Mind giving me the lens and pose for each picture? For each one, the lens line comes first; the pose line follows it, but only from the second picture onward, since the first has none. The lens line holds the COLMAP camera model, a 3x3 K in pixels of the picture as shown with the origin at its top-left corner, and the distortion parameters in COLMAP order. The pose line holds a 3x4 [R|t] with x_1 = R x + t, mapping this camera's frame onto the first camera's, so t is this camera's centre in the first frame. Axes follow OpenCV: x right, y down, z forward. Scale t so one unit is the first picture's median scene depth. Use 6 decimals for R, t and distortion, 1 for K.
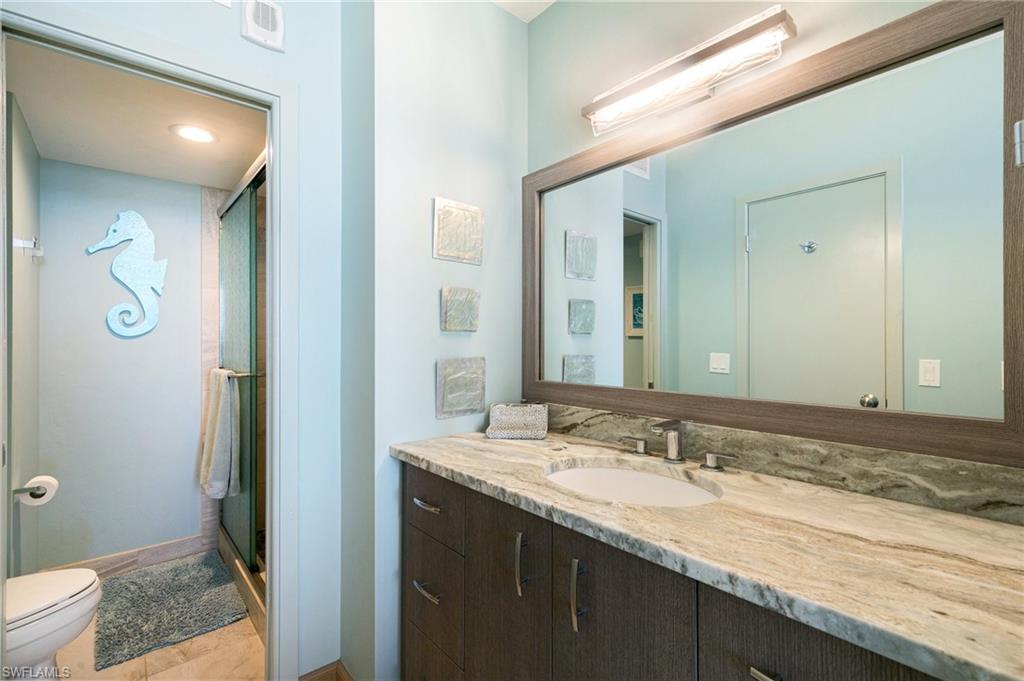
lens RADIAL K [[457.7, 0, 512.0], [0, 457.7, 340.5], [0, 0, 1]] dist [0.010436, -0.000881]
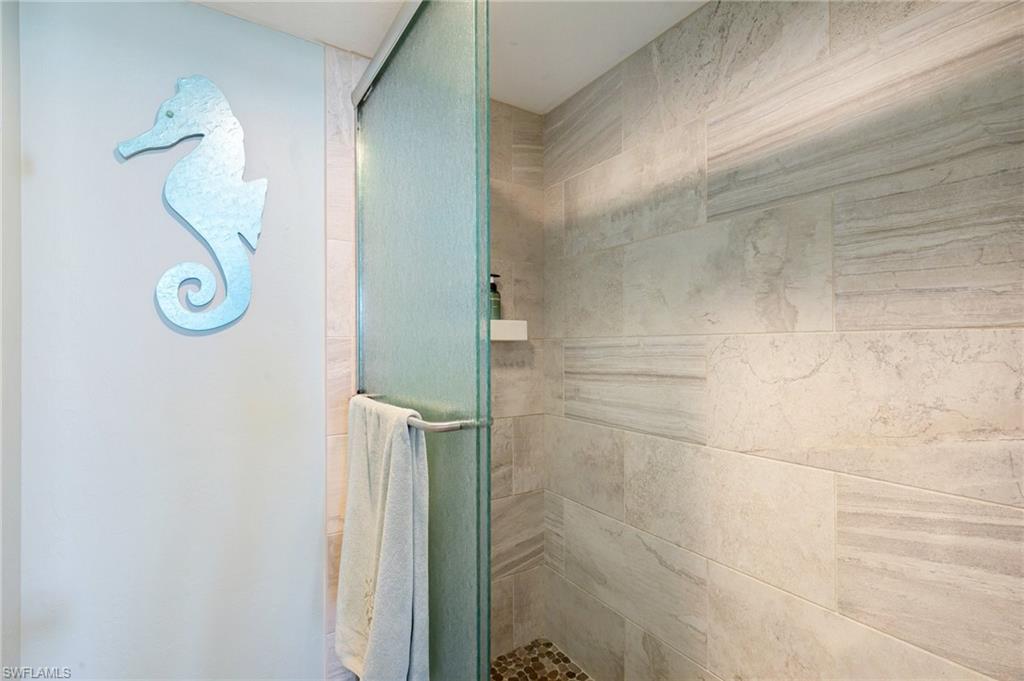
lens RADIAL K [[457.7, 0, 512.0], [0, 457.7, 340.5], [0, 0, 1]] dist [0.010436, -0.000881]
pose [[0.991736, 0.001623, -0.128281, -0.430472], [-0.001747, 0.999998, -0.000855, 0.001929], [0.128280, 0.001072, 0.991737, 0.551535]]
